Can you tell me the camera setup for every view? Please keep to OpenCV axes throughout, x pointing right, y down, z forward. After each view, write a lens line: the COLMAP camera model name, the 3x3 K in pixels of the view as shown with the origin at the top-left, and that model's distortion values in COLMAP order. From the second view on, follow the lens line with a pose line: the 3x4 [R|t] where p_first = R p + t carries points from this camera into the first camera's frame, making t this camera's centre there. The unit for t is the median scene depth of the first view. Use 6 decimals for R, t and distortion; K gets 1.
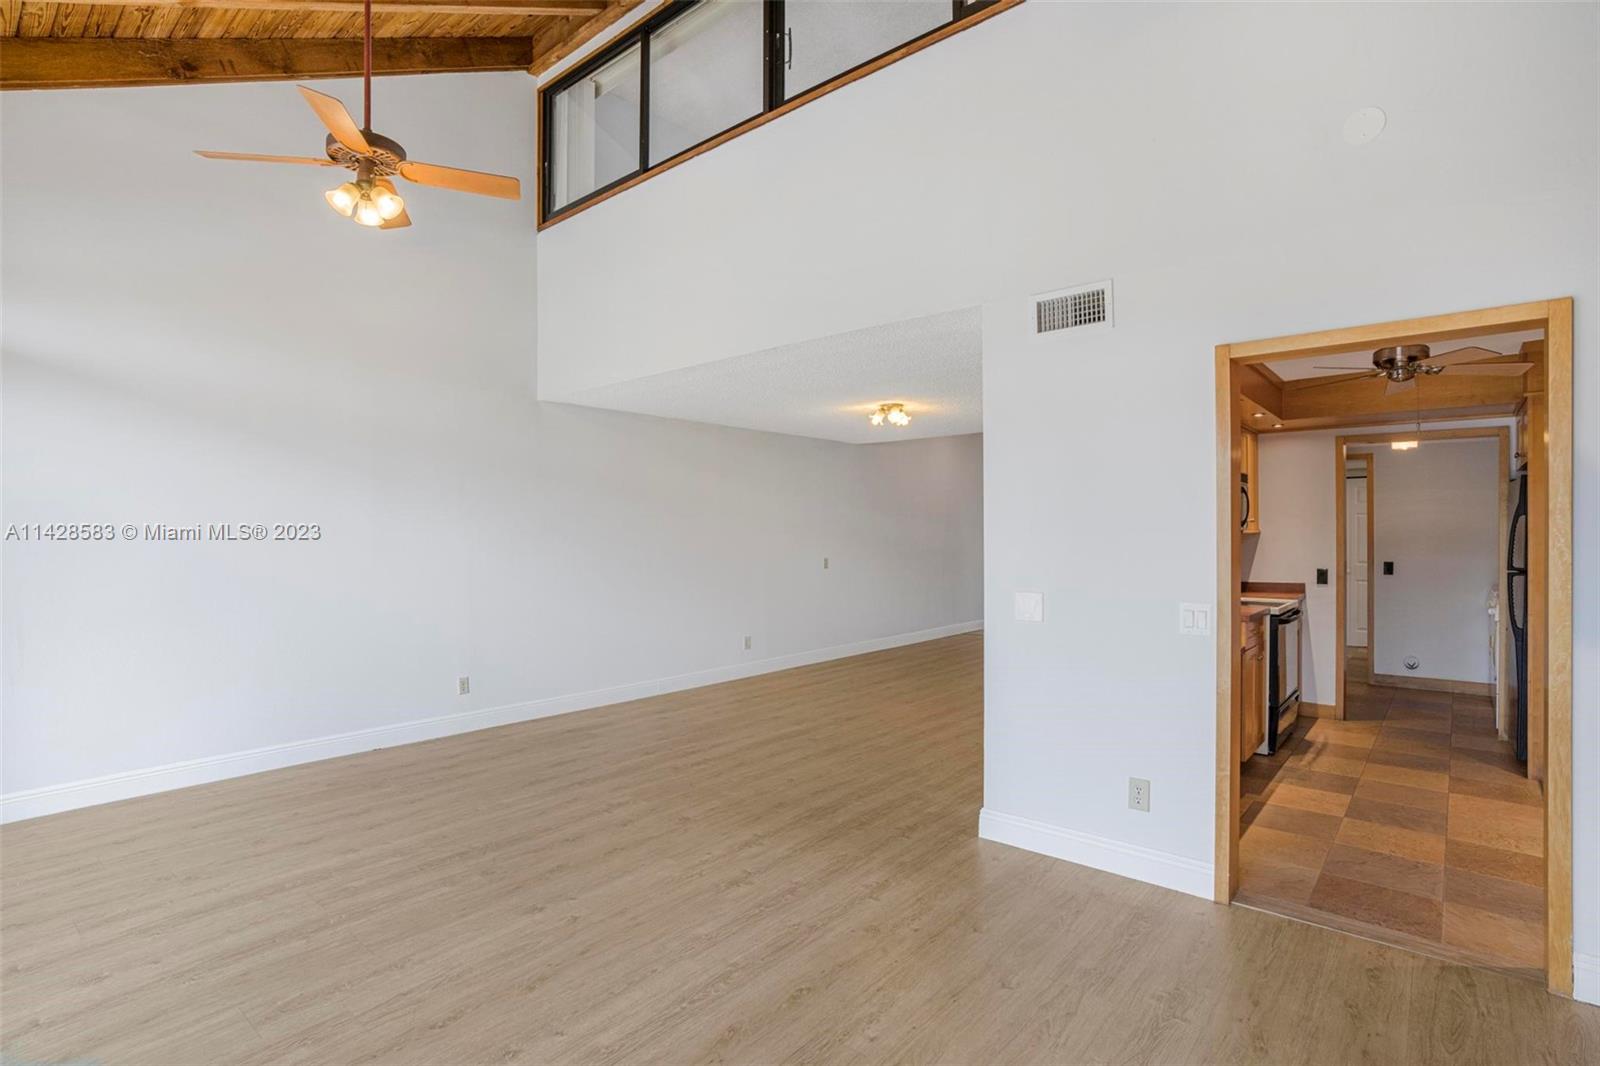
lens RADIAL K [[786.0, 0, 800.8], [0, 786.0, 540.9], [0, 0, 1]] dist [-0.027161, 0.004402]
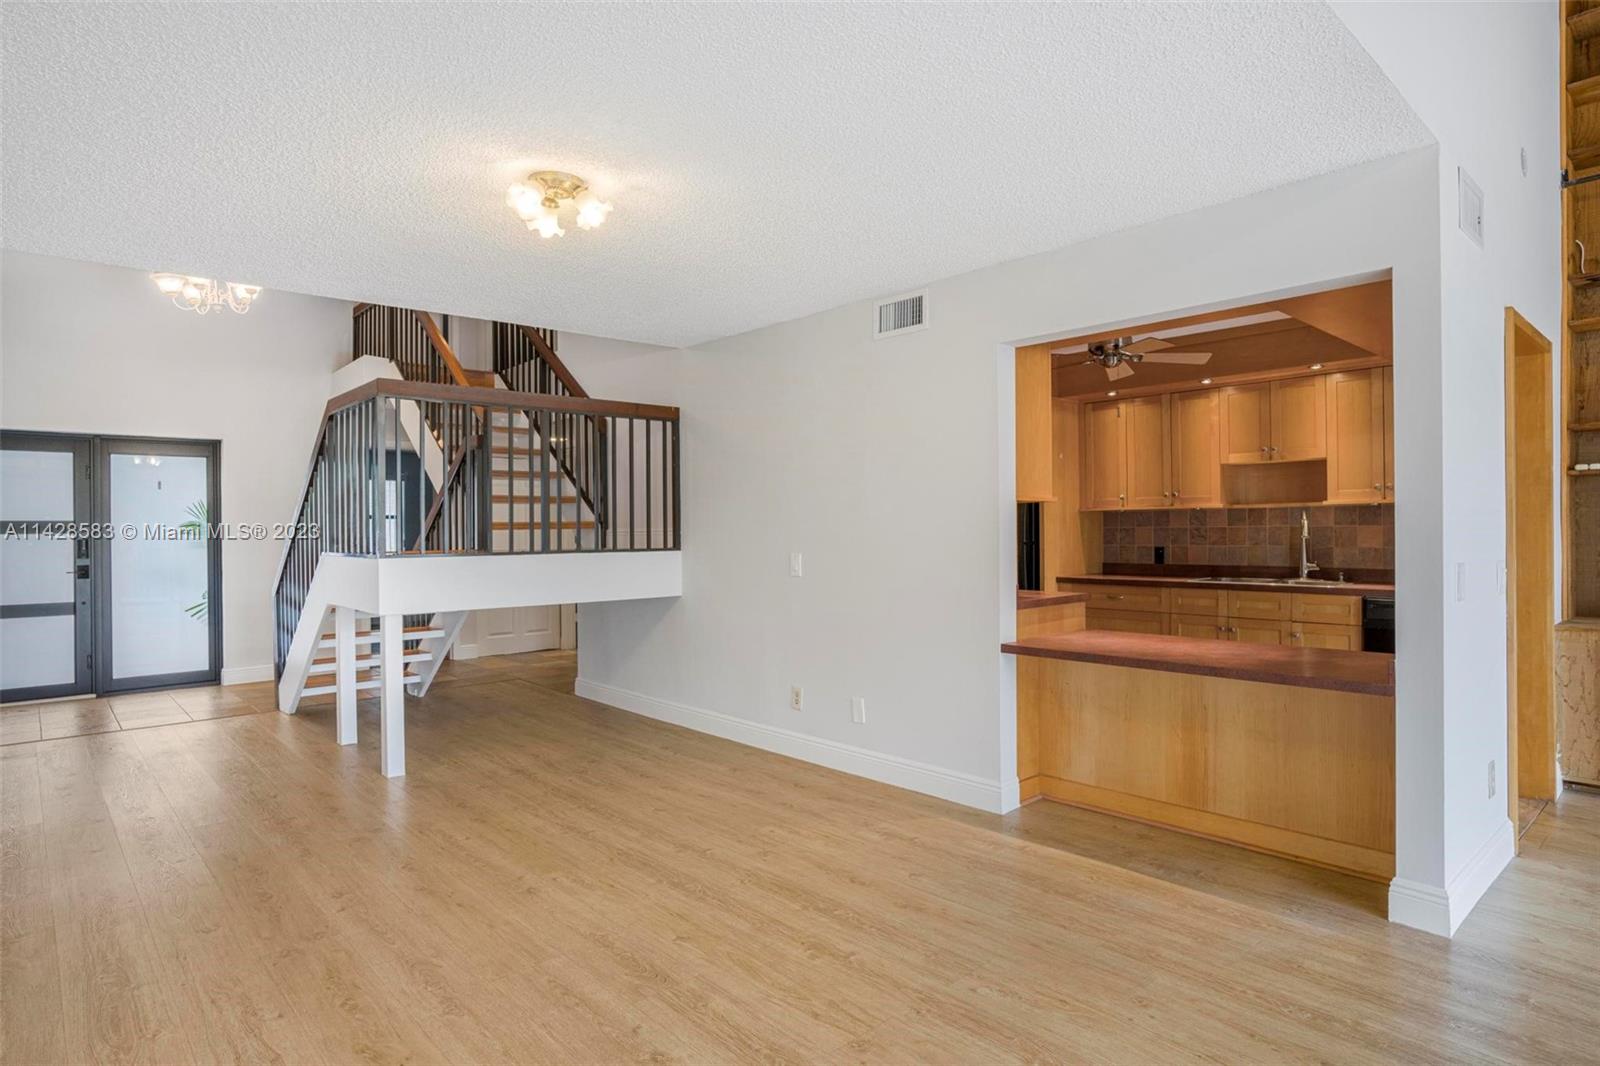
lens RADIAL K [[879.7, 0, 800.7], [0, 879.7, 523.6], [0, 0, 1]] dist [-0.038984, 0.020266]
pose [[0.121076, 0.010191, 0.992591, -0.392488], [0.013431, 0.999839, -0.011904, 0.018694], [-0.992552, 0.014773, 0.120920, 0.992771]]
